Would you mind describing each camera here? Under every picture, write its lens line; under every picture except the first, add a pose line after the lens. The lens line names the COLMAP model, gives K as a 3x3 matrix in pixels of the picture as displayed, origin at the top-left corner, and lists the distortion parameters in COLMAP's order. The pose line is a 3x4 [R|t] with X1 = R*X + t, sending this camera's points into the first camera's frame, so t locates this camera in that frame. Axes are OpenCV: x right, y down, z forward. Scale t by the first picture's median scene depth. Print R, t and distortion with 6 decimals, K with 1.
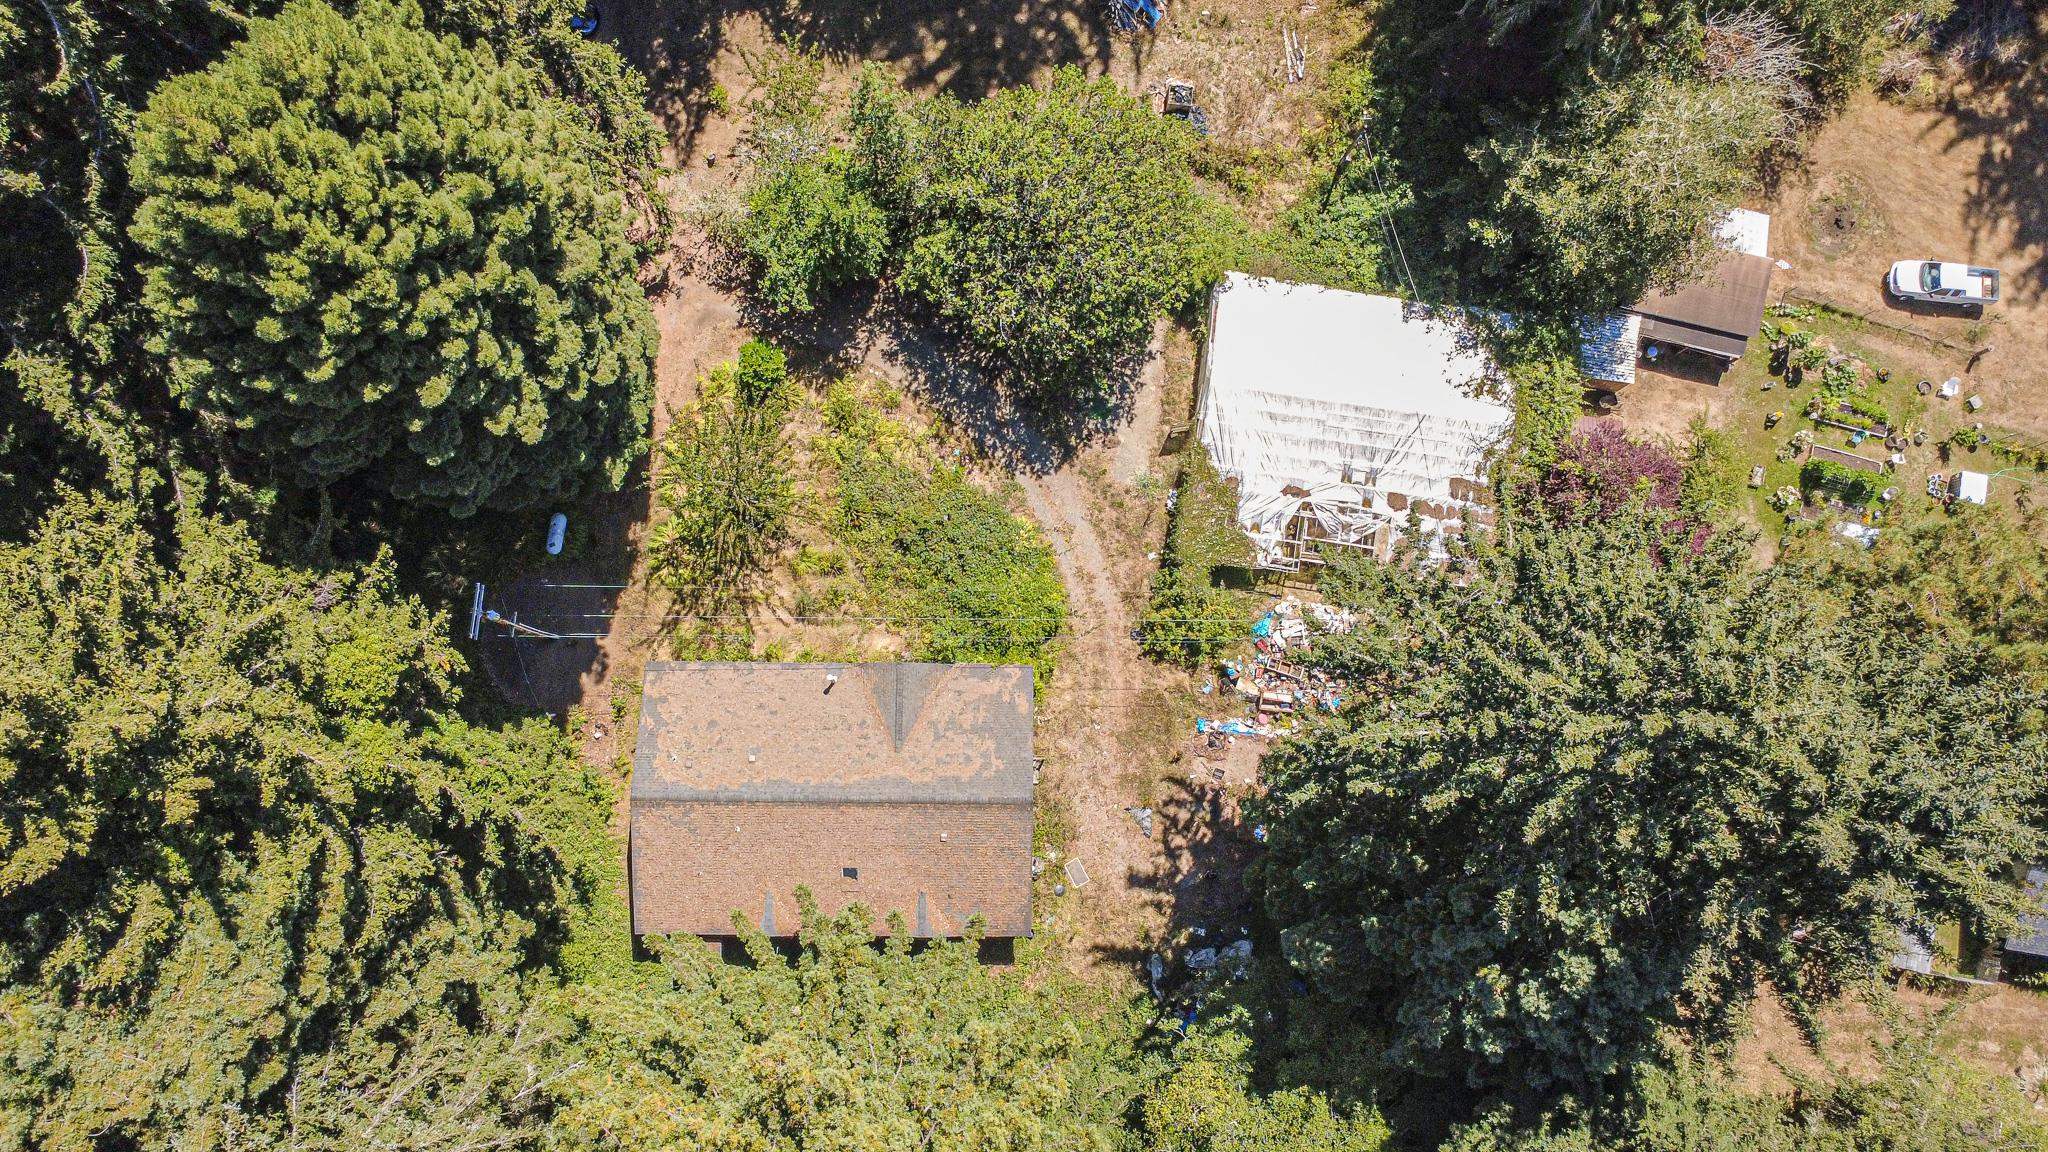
lens RADIAL K [[1472.5, 0, 1025.1], [0, 1472.5, 573.8], [0, 0, 1]] dist [-0.001225, 0.002661]
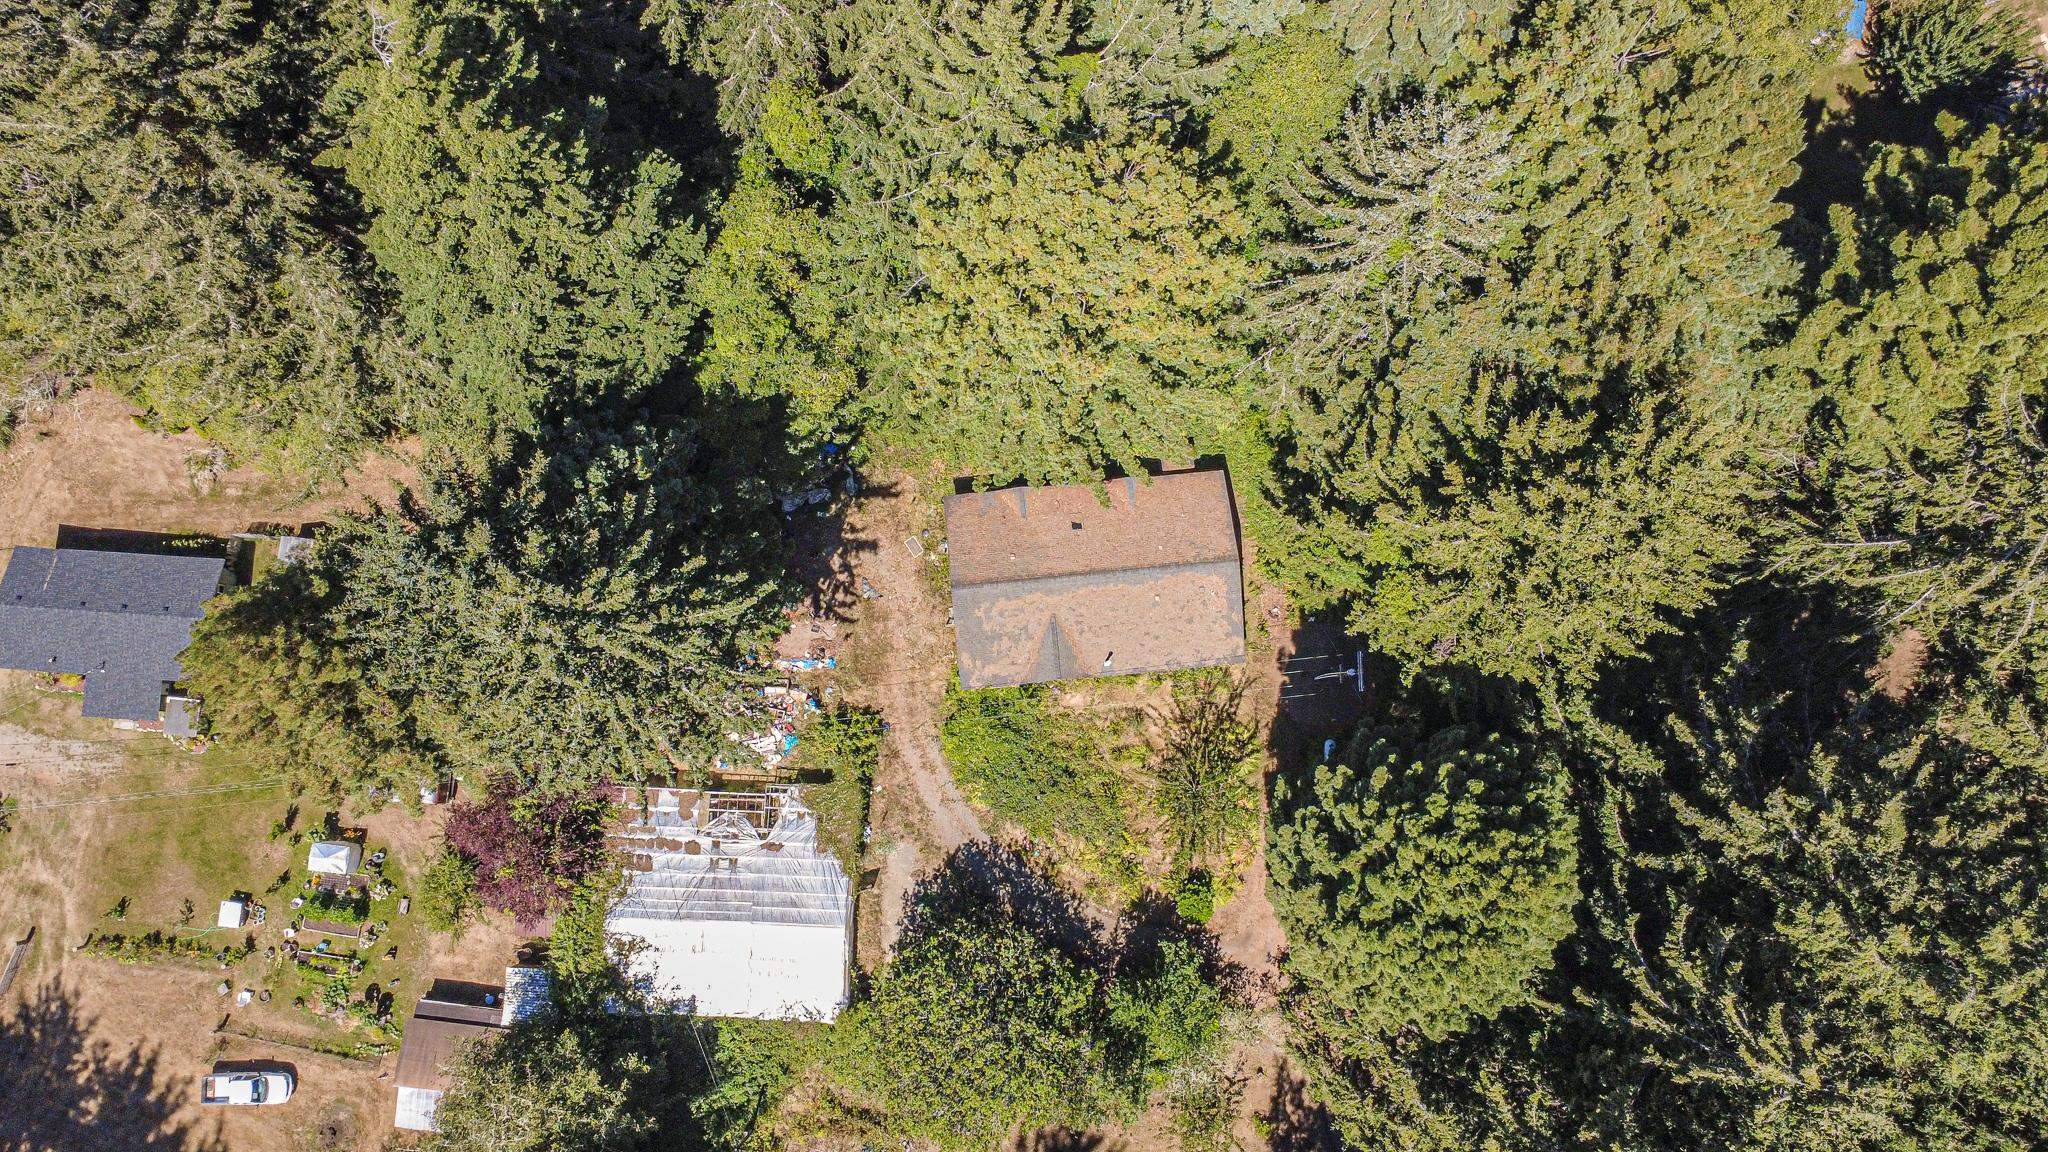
lens RADIAL K [[1472.5, 0, 1026.6], [0, 1472.5, 573.2], [0, 0, 1]] dist [-0.001225, 0.002661]
pose [[-0.993601, 0.099773, -0.052946, 0.006538], [-0.109848, -0.962689, 0.247311, -0.169253], [-0.026296, 0.251544, 0.967489, -0.317778]]
